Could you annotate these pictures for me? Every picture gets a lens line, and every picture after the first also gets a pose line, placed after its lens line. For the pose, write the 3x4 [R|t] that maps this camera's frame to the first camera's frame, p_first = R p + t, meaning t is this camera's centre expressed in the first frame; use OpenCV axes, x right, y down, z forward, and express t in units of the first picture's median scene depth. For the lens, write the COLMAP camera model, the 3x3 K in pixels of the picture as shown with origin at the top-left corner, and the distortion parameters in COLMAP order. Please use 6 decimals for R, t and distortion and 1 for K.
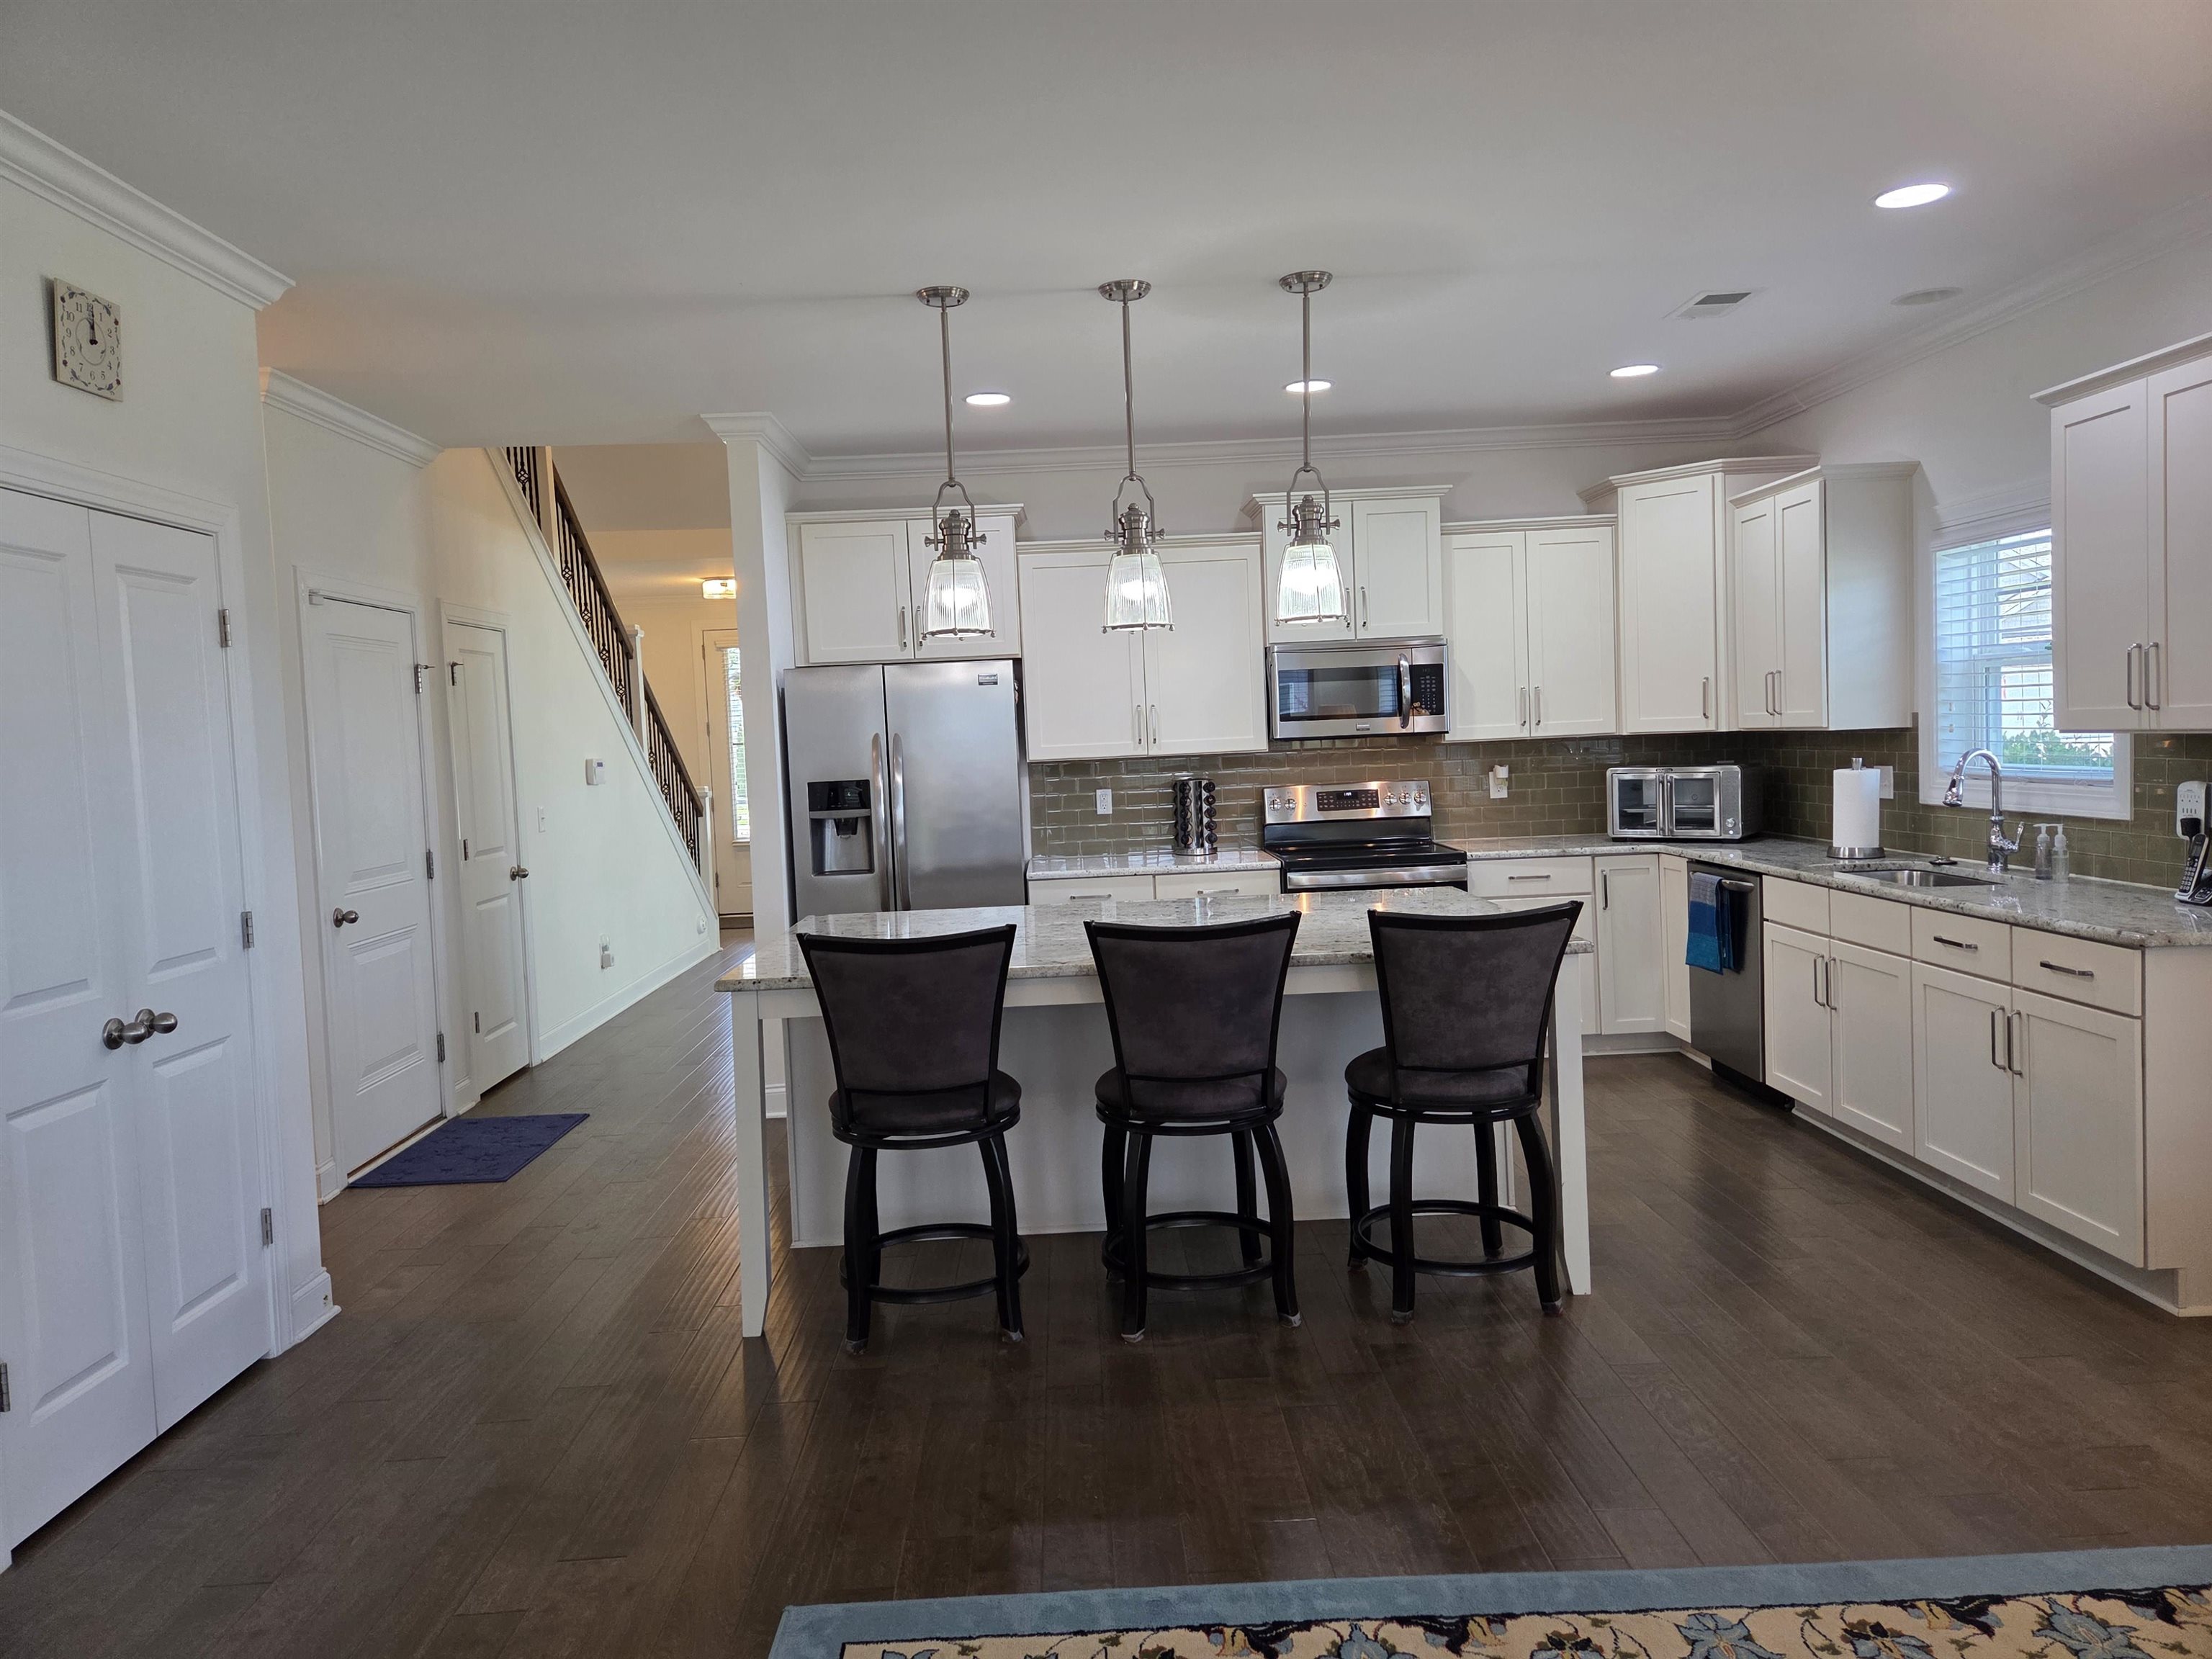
lens RADIAL K [[1473.3, 0, 1091.6], [0, 1473.3, 809.6], [0, 0, 1]] dist [0.076972, -0.062149]
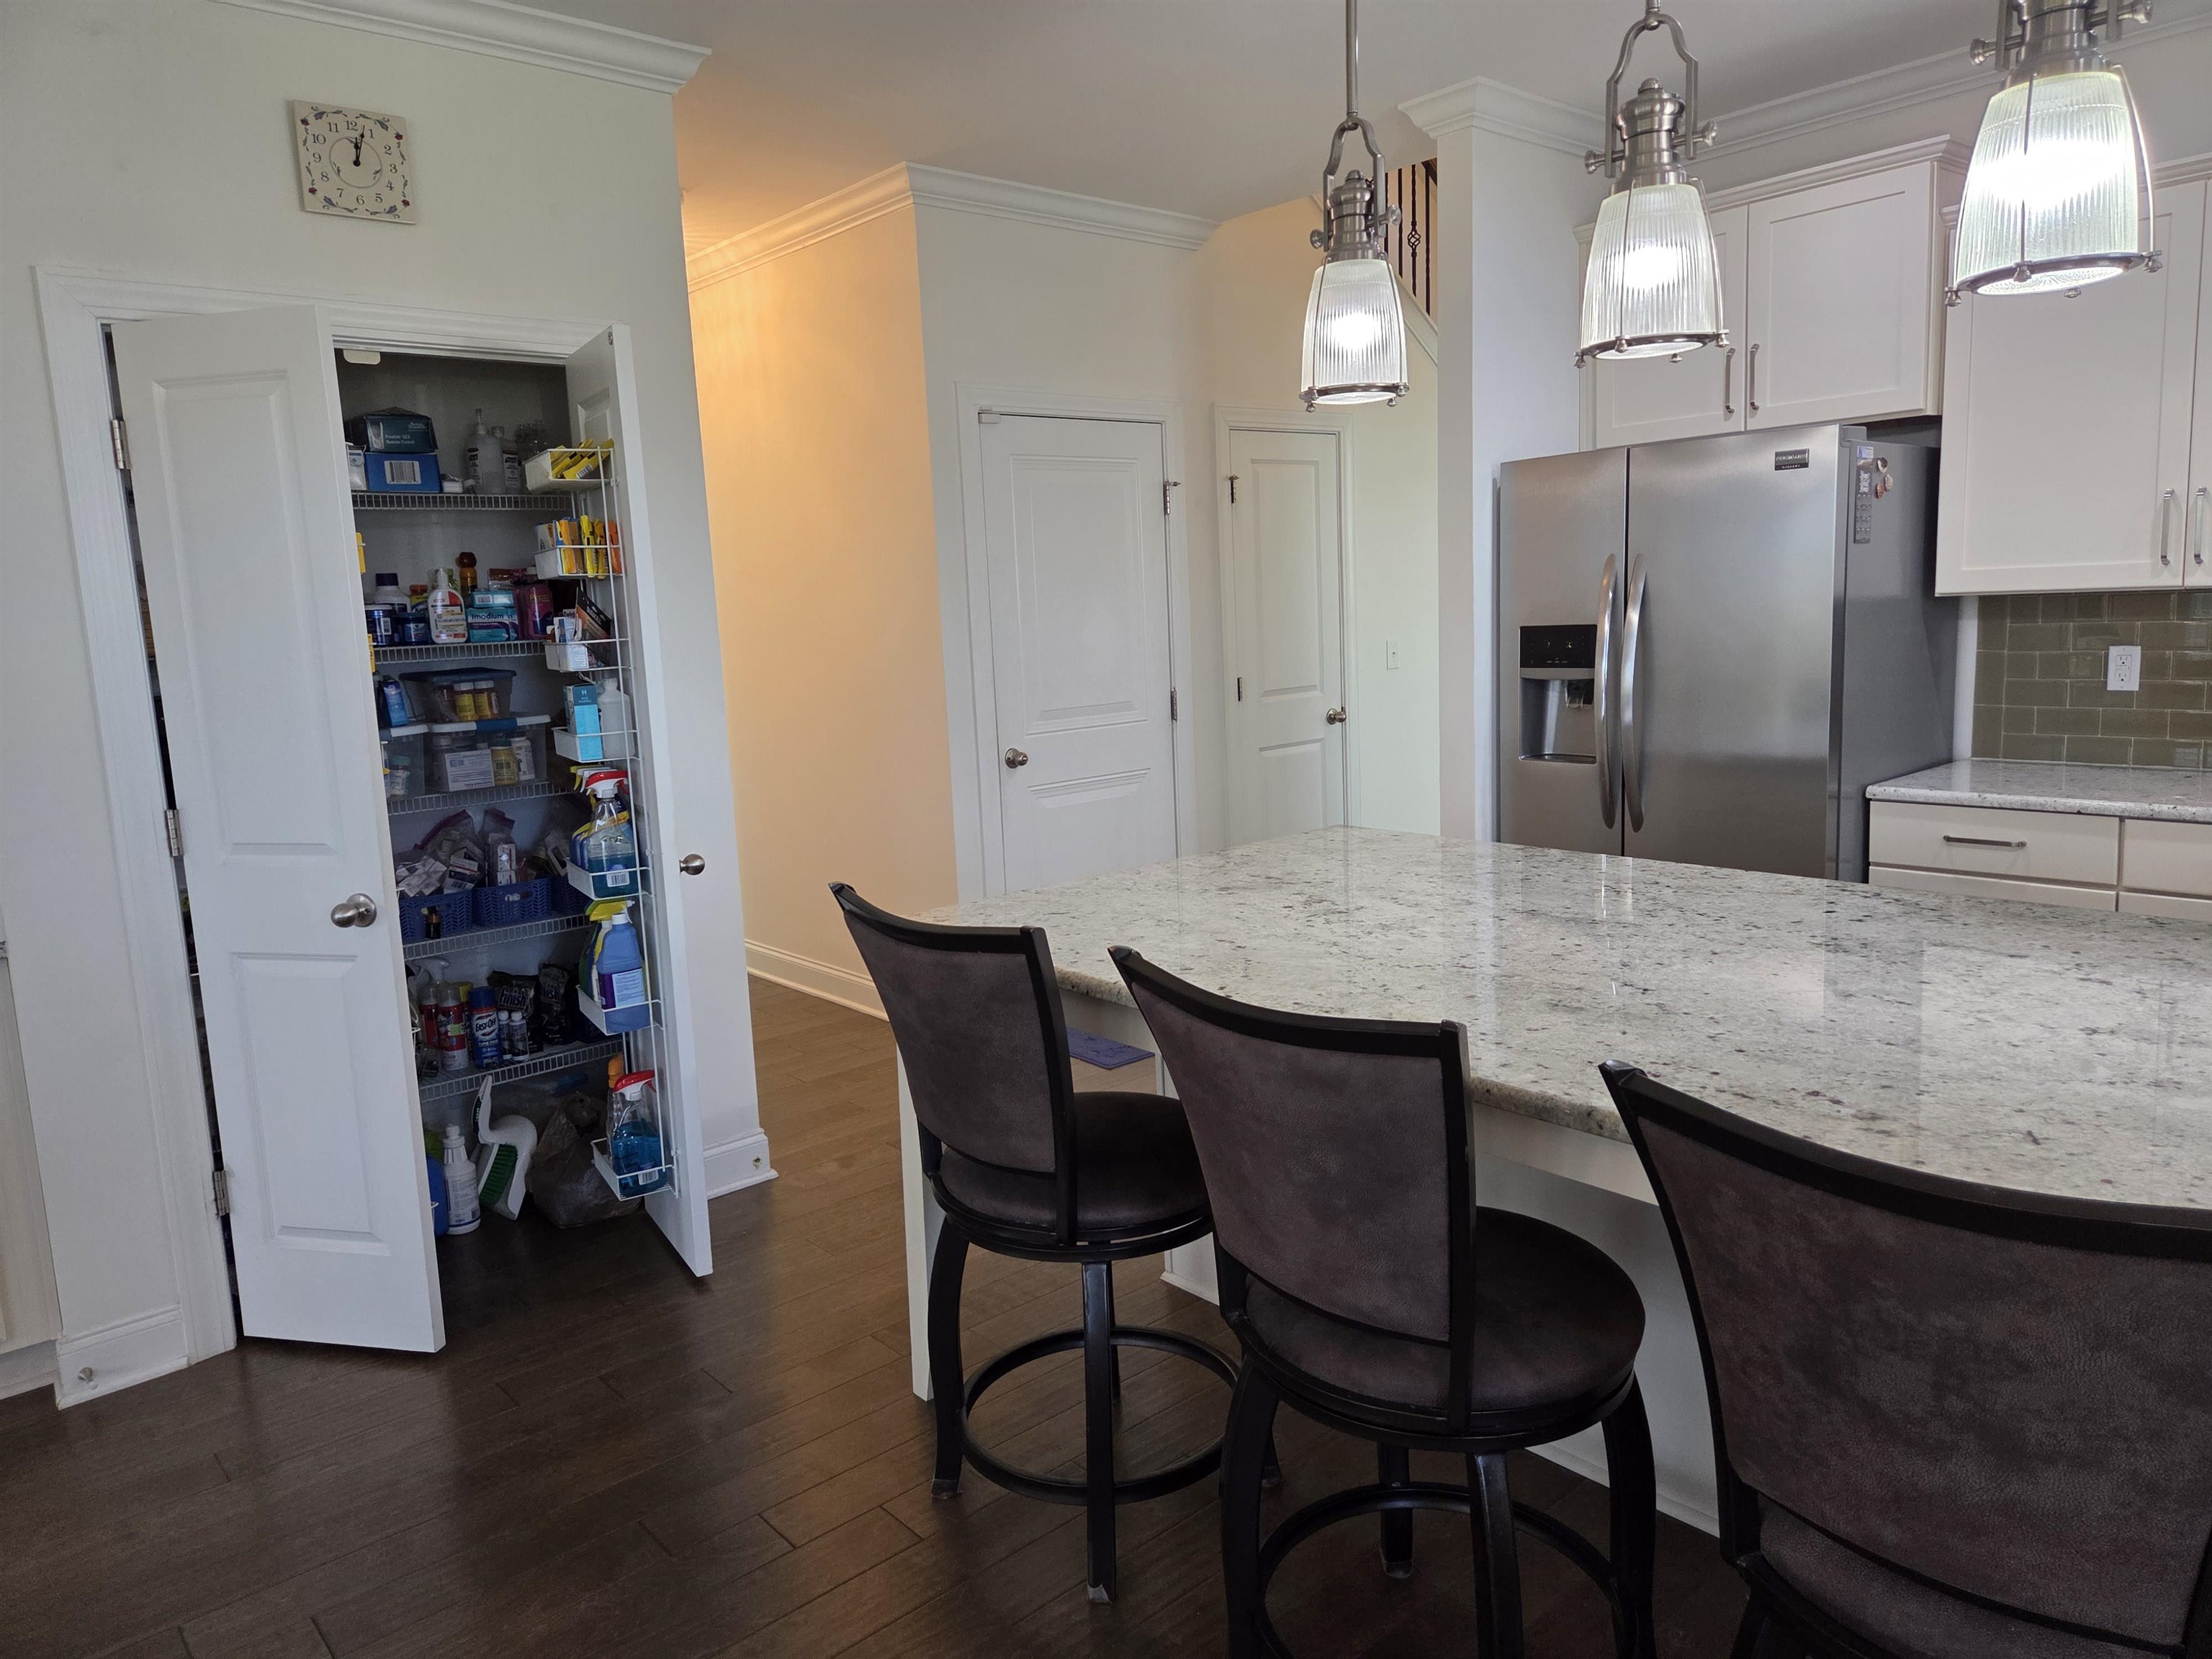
lens RADIAL K [[1473.3, 0, 1113.8], [0, 1473.3, 817.3], [0, 0, 1]] dist [0.076972, -0.062149]
pose [[0.644446, 0.128133, -0.753837, 0.242310], [-0.023641, 0.988727, 0.147849, -0.030273], [0.764284, -0.077459, 0.640211, 0.417656]]
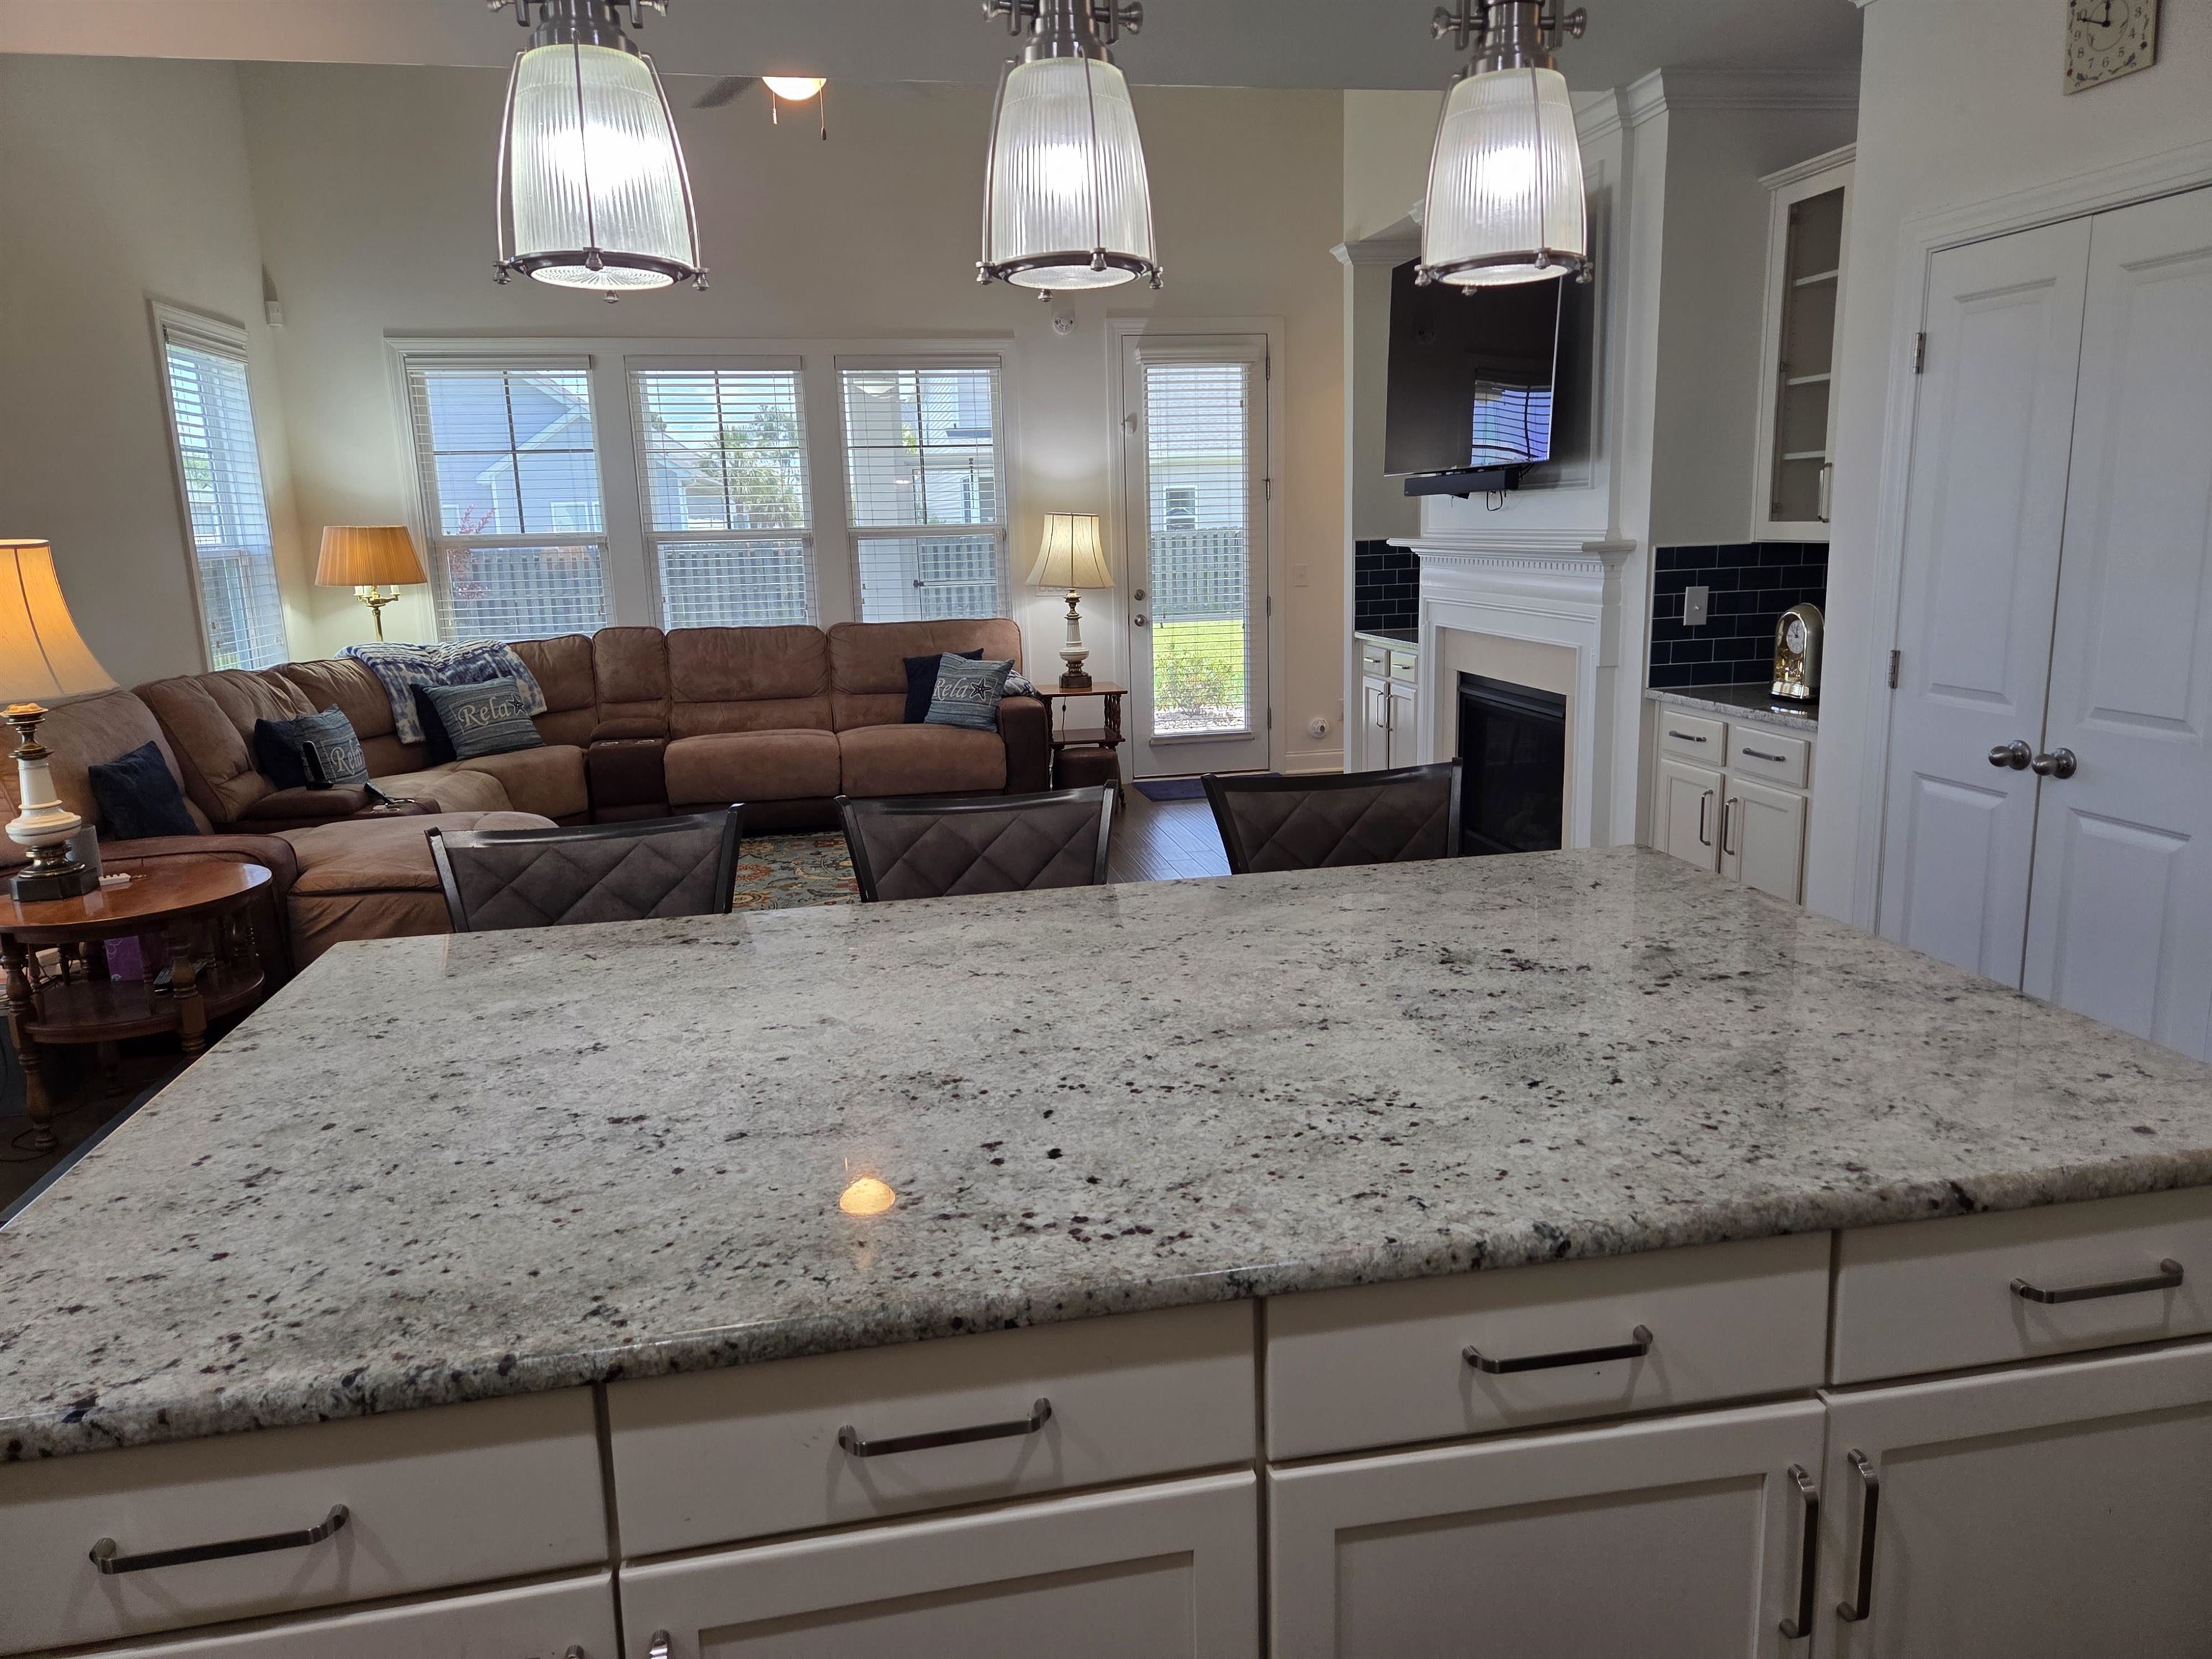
lens RADIAL K [[1473.3, 0, 1100.3], [0, 1473.3, 799.1], [0, 0, 1]] dist [0.076972, -0.062149]
pose [[-0.984624, 0.099859, -0.143331, 0.073326], [0.062525, 0.967604, 0.244609, -0.066803], [0.163114, 0.231886, -0.958970, 1.096420]]
